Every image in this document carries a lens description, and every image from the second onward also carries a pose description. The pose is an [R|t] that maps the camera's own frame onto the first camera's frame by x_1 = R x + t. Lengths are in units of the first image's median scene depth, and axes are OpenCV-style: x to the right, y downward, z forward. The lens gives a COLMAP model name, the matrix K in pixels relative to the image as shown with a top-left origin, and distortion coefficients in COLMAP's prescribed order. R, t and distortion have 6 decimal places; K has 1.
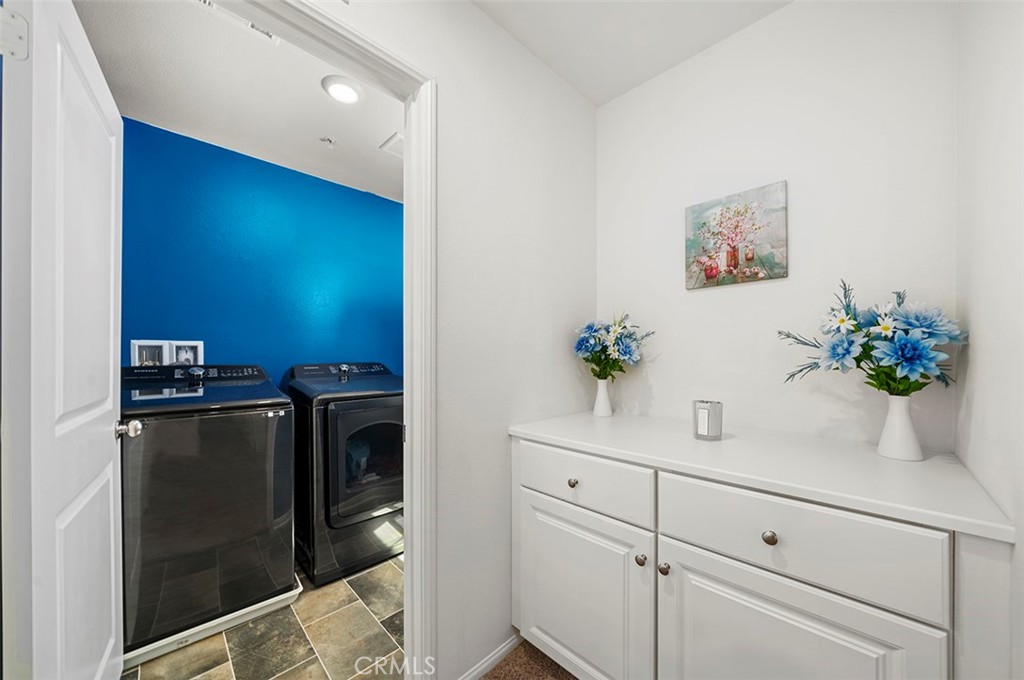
lens RADIAL K [[360.5, 0, 512.5], [0, 360.5, 360.5], [0, 0, 1]] dist [-0.000196, -0.000005]
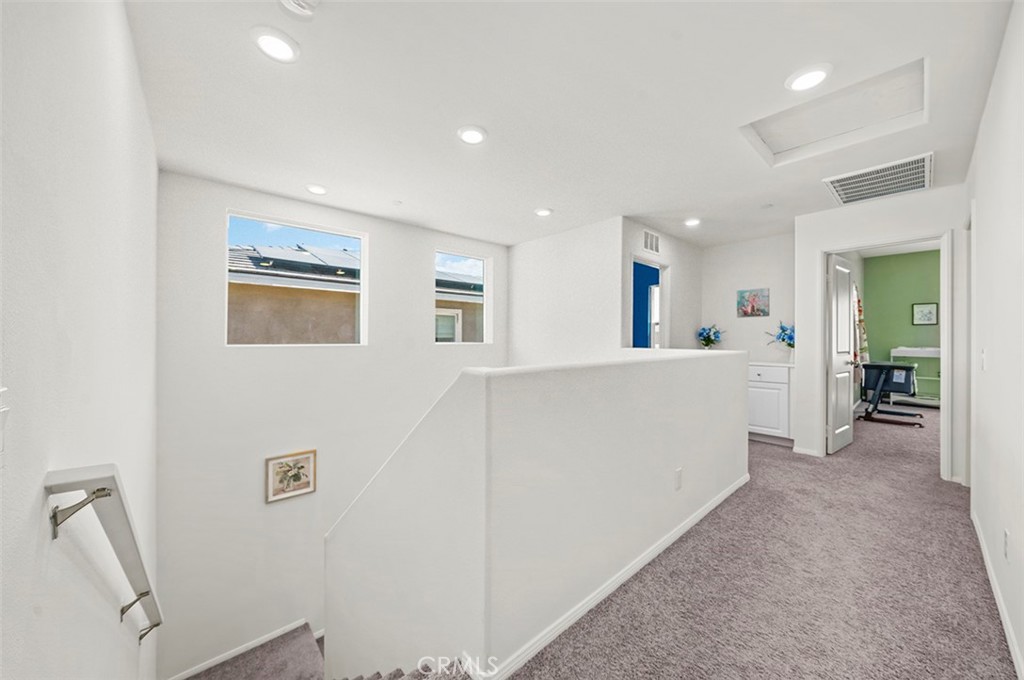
lens RADIAL K [[356.2, 0, 506.6], [0, 356.2, 346.5], [0, 0, 1]] dist [-0.010201, -0.000101]
pose [[0.997906, 0.005097, -0.064486, -1.406105], [-0.004680, 0.999967, 0.006613, 0.048254], [0.064518, -0.006297, 0.997897, -2.352711]]
